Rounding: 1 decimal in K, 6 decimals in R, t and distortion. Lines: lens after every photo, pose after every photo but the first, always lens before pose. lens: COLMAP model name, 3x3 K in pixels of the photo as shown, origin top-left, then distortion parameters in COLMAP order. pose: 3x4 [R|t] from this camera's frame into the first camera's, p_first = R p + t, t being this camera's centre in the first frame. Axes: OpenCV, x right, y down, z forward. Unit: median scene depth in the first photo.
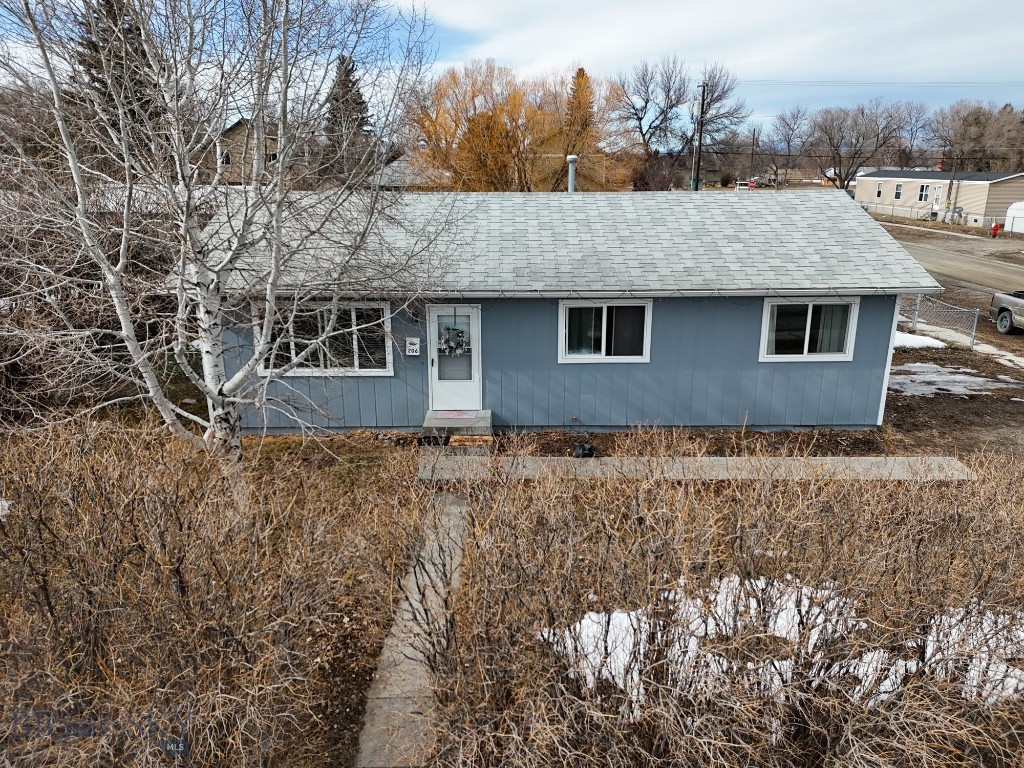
lens RADIAL K [[748.7, 0, 514.0], [0, 748.7, 387.9], [0, 0, 1]] dist [0.074407, -0.069496]
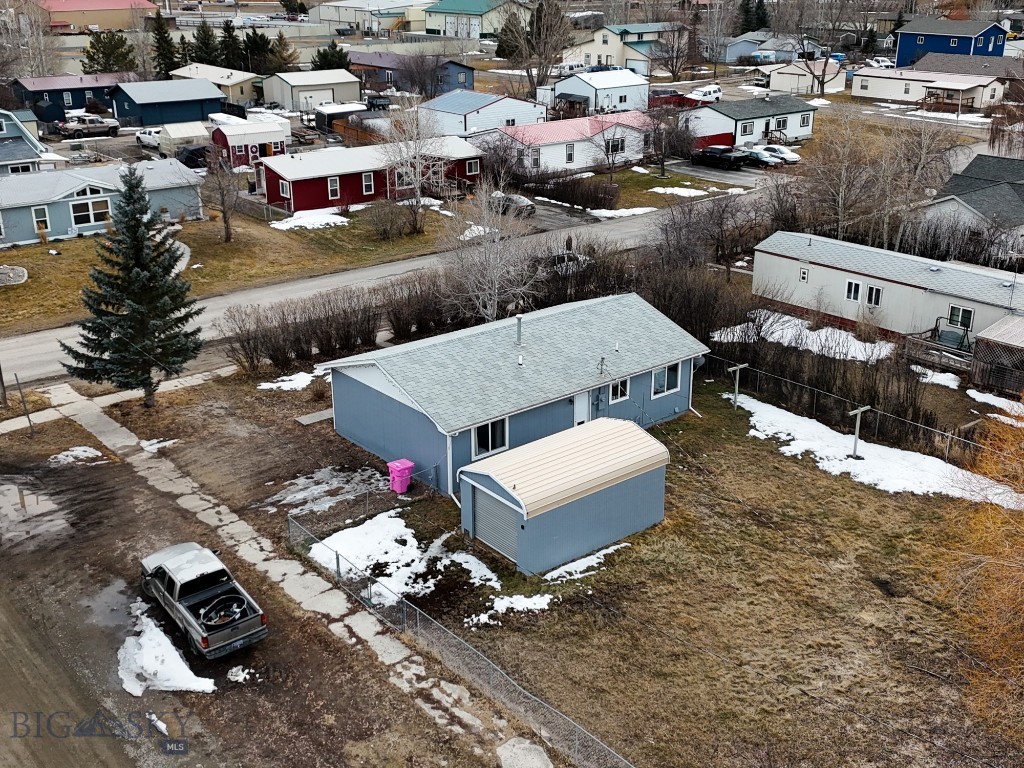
lens RADIAL K [[1126.0, 0, 520.1], [0, 1126.0, 381.3], [0, 0, 1]] dist [0.070044, 0.000000]
pose [[-0.775677, 0.220077, -0.591515, 1.826672], [-0.184442, 0.817272, 0.545938, -1.790187], [0.603577, 0.532572, -0.593348, 2.965821]]
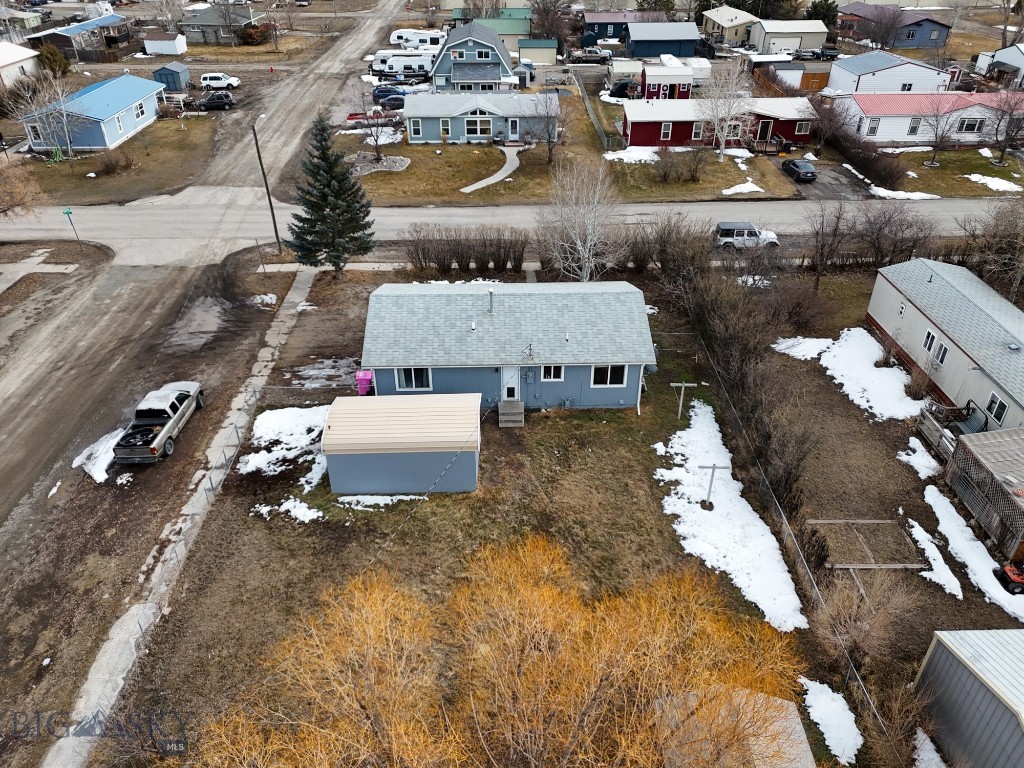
lens RADIAL K [[748.7, 0, 517.1], [0, 748.7, 385.4], [0, 0, 1]] dist [0.074407, -0.069496]
pose [[-0.999827, 0.005414, -0.017797, 0.053584], [-0.010028, 0.648939, 0.760774, -1.962527], [0.015668, 0.760821, -0.648773, 2.935292]]
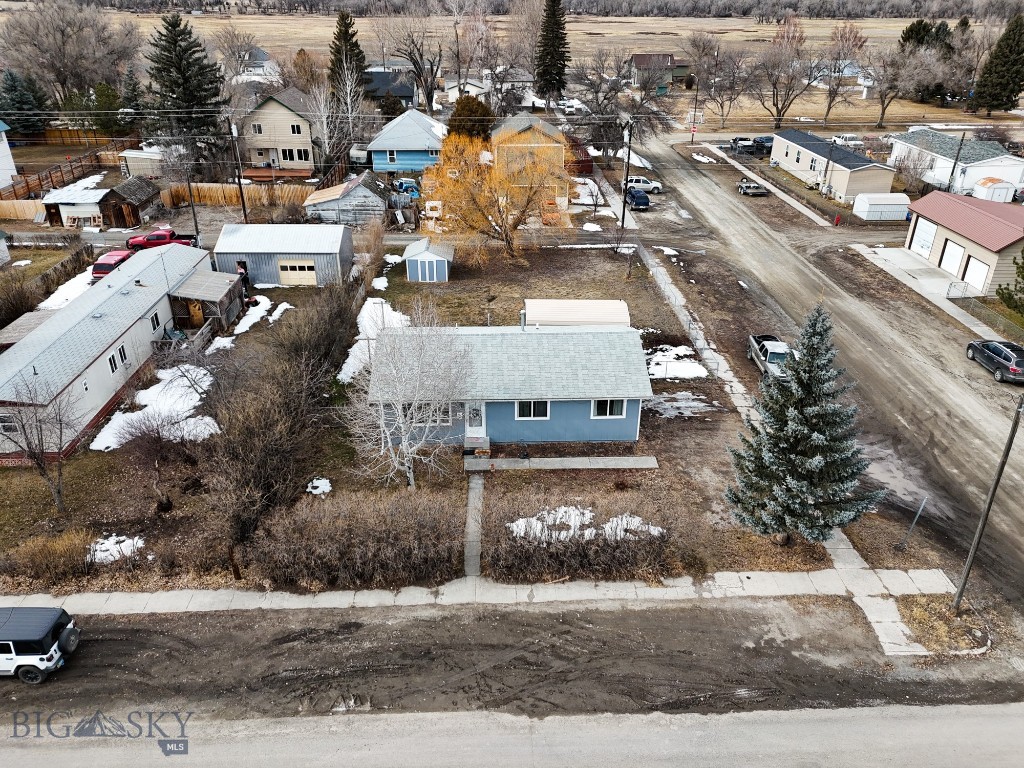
lens RADIAL K [[748.7, 0, 515.7], [0, 748.7, 377.7], [0, 0, 1]] dist [0.074407, -0.069496]
pose [[0.999589, -0.009071, 0.027200, -0.007094], [0.004203, 0.984747, 0.173941, -0.583949], [-0.028363, -0.173755, 0.984380, -1.425734]]
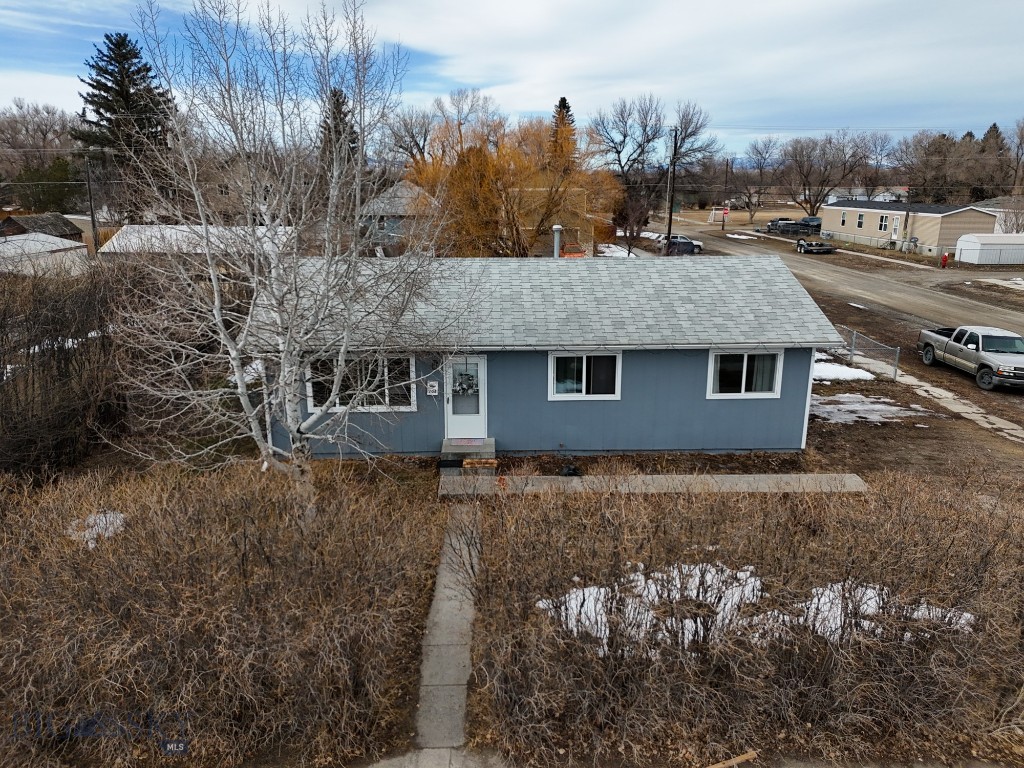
lens RADIAL K [[748.7, 0, 514.6], [0, 748.7, 385.4], [0, 0, 1]] dist [0.074407, -0.069496]
pose [[0.999740, -0.004818, 0.022291, -0.022965], [0.005335, 0.999717, -0.023193, -0.027467], [-0.022173, 0.023305, 0.999482, -0.233044]]
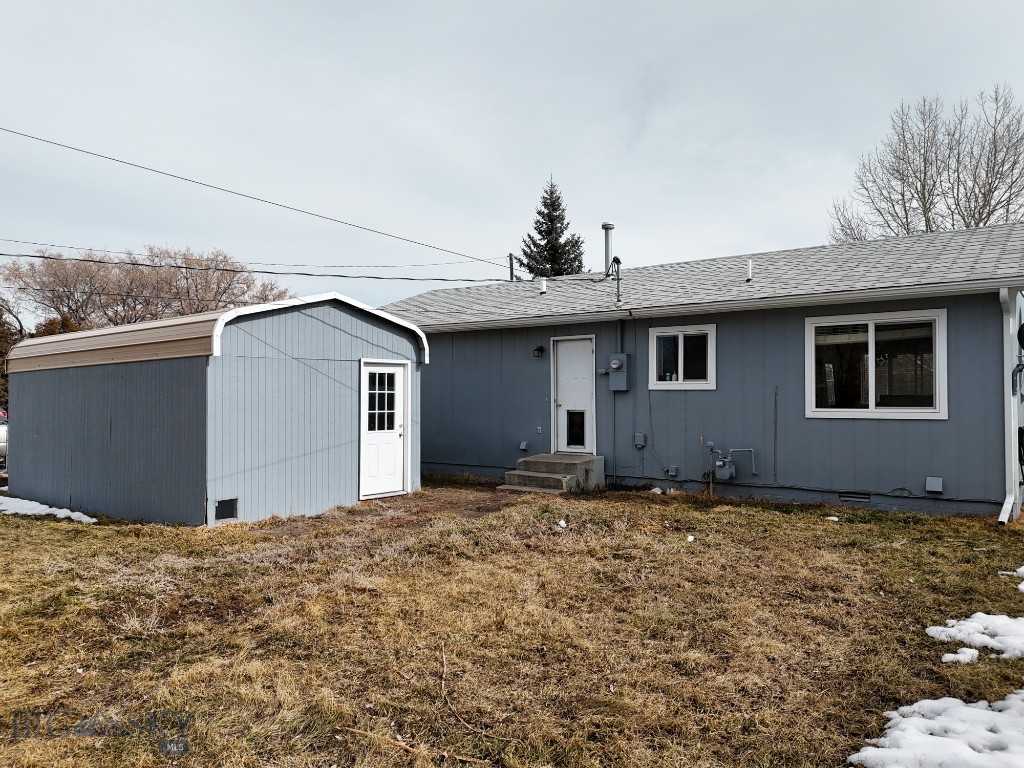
lens RADIAL K [[748.7, 0, 515.2], [0, 748.7, 385.7], [0, 0, 1]] dist [0.074407, -0.069496]
pose [[-0.799777, 0.004203, 0.600282, -0.423203], [0.171783, 0.959760, 0.222152, -0.396923], [-0.575193, 0.280791, -0.768316, 2.096952]]
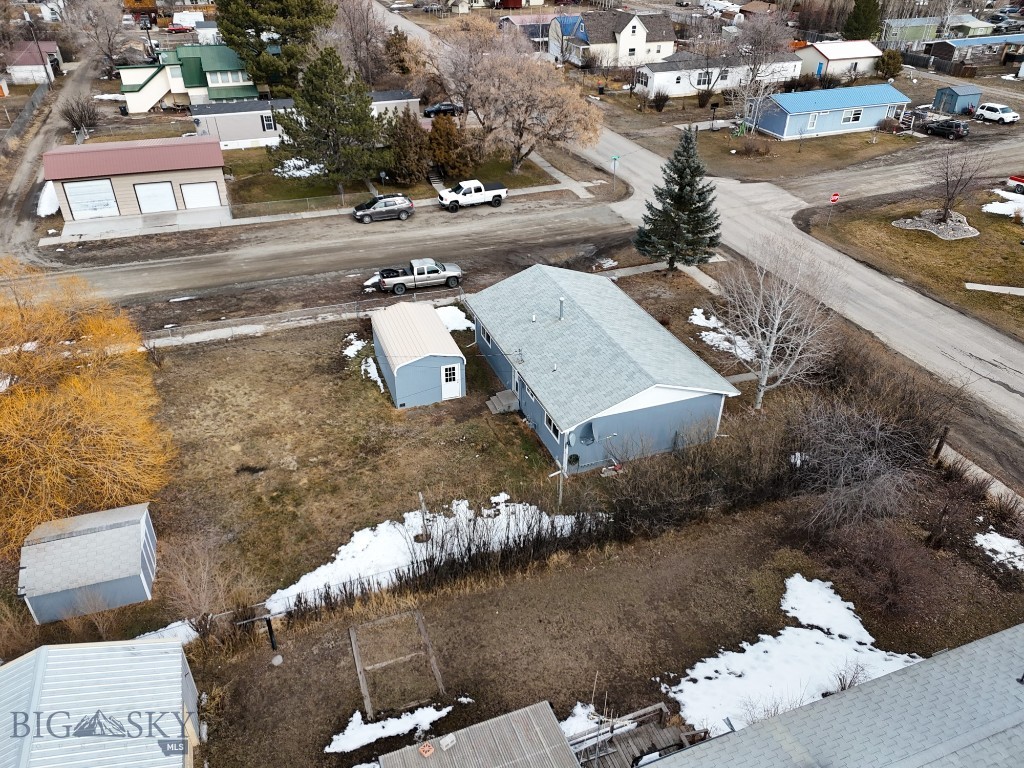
lens RADIAL K [[748.7, 0, 511.0], [0, 748.7, 386.1], [0, 0, 1]] dist [0.074407, -0.069496]
pose [[-0.337995, -0.511431, 0.790062, -1.944280], [0.266860, 0.752933, 0.601562, -1.668107], [-0.902521, 0.414161, -0.118007, 1.732115]]
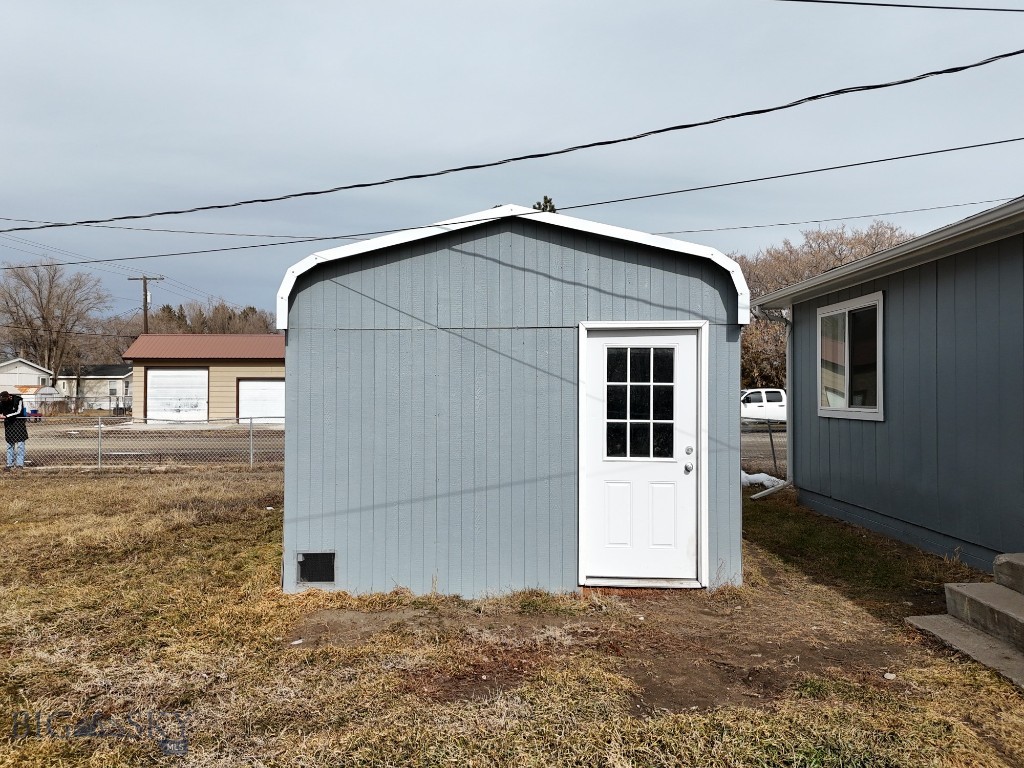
lens RADIAL K [[748.7, 0, 512.0], [0, 748.7, 387.1], [0, 0, 1]] dist [0.074407, -0.069496]
pose [[0.007301, 0.000884, 0.999973, -0.261304], [0.291048, 0.956704, -0.002971, -0.264726], [-0.956681, 0.291062, 0.006727, 1.663114]]
